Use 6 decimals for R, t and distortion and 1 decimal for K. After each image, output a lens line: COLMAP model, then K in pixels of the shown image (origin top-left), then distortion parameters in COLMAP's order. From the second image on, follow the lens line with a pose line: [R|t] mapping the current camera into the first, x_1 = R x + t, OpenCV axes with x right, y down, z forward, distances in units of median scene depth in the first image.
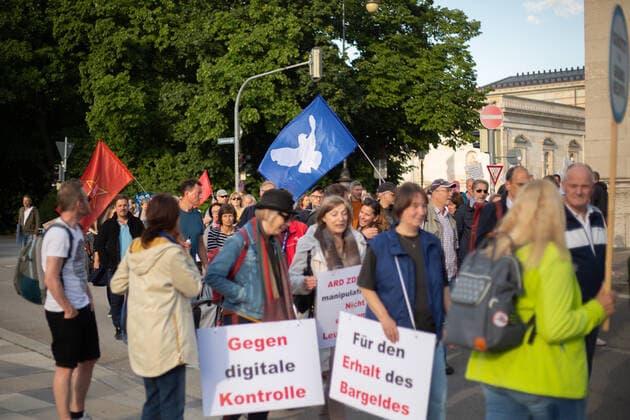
lens RADIAL K [[865.4, 0, 313.4], [0, 865.4, 214.6], [0, 0, 1]] dist [-0.105562, 0.000000]
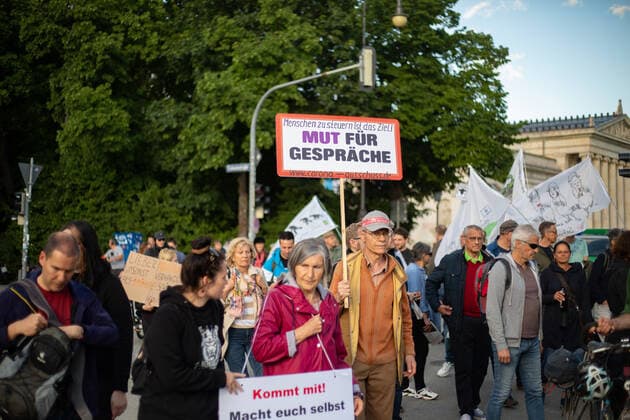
lens RADIAL K [[865.4, 0, 315.6], [0, 865.4, 208.9], [0, 0, 1]] dist [-0.105562, 0.000000]
pose [[0.998441, 0.023796, 0.050482, -0.056572], [-0.020704, 0.997928, -0.060912, -0.001098], [-0.051827, 0.059772, 0.996866, 0.173476]]
